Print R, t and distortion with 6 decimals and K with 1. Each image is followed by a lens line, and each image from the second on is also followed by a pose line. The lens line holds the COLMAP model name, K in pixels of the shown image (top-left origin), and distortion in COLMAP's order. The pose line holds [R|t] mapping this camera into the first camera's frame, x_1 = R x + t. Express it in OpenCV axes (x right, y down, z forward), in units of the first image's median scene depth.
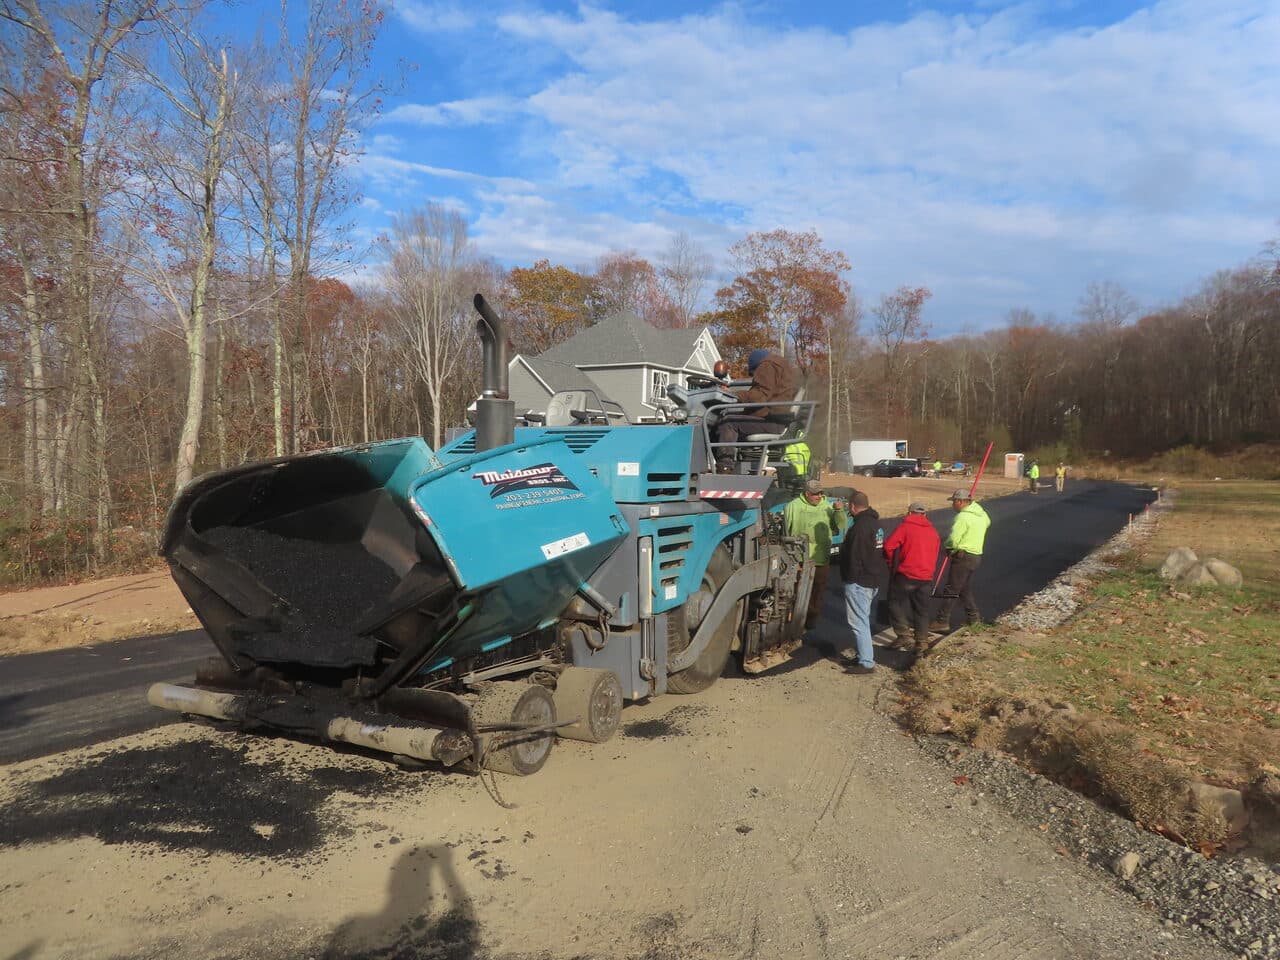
lens RADIAL K [[966.9, 0, 632.1], [0, 966.9, 472.0], [0, 0, 1]] dist [0.040219, -0.012501]
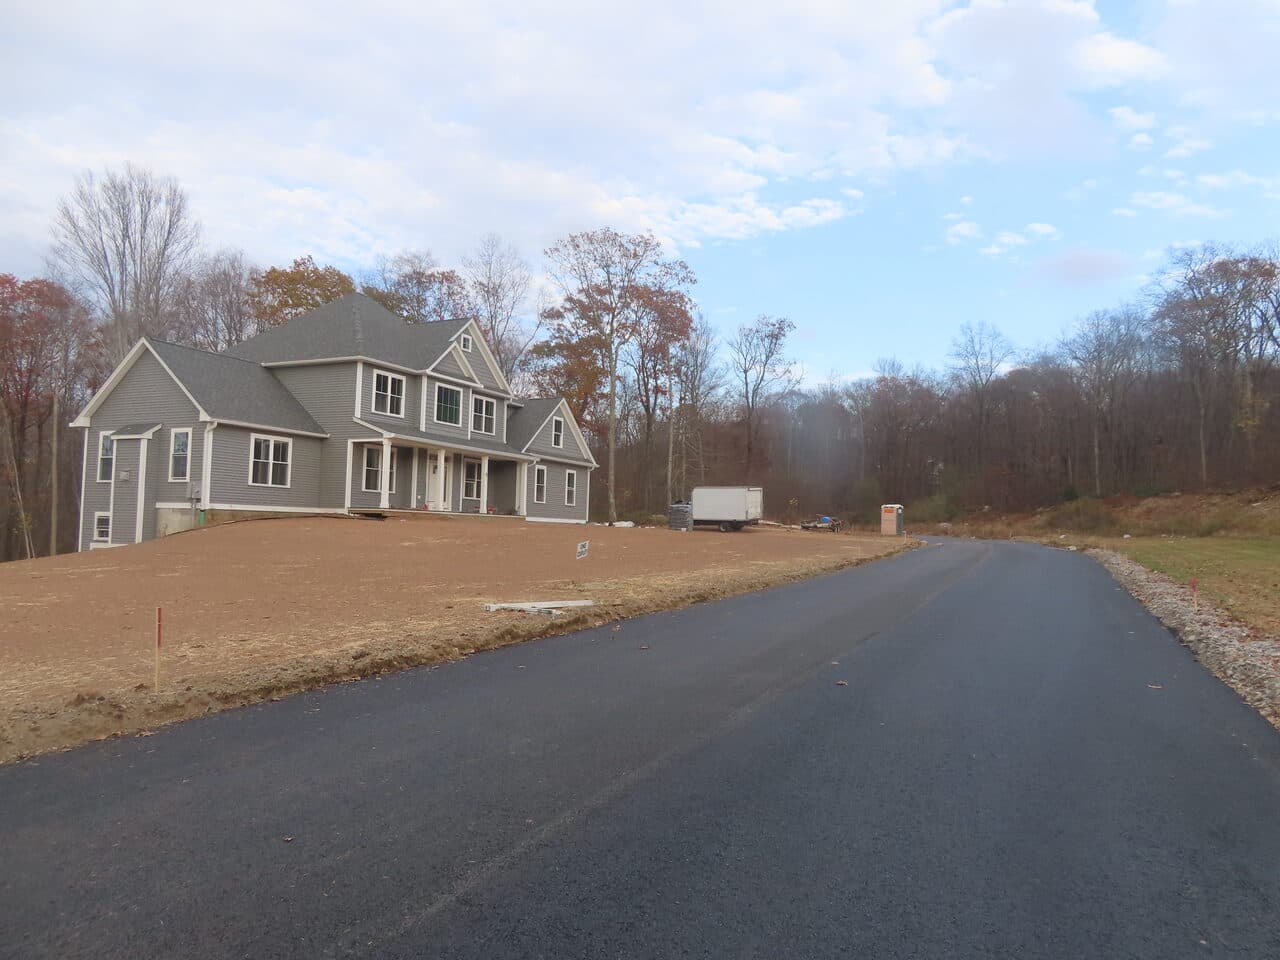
lens RADIAL K [[966.9, 0, 645.6], [0, 966.9, 475.8], [0, 0, 1]] dist [0.040219, -0.012501]
pose [[0.991025, 0.002706, 0.133653, 0.100242], [0.005617, 0.998069, -0.061861, 0.006704], [-0.133562, 0.062057, 0.989096, 0.279128]]
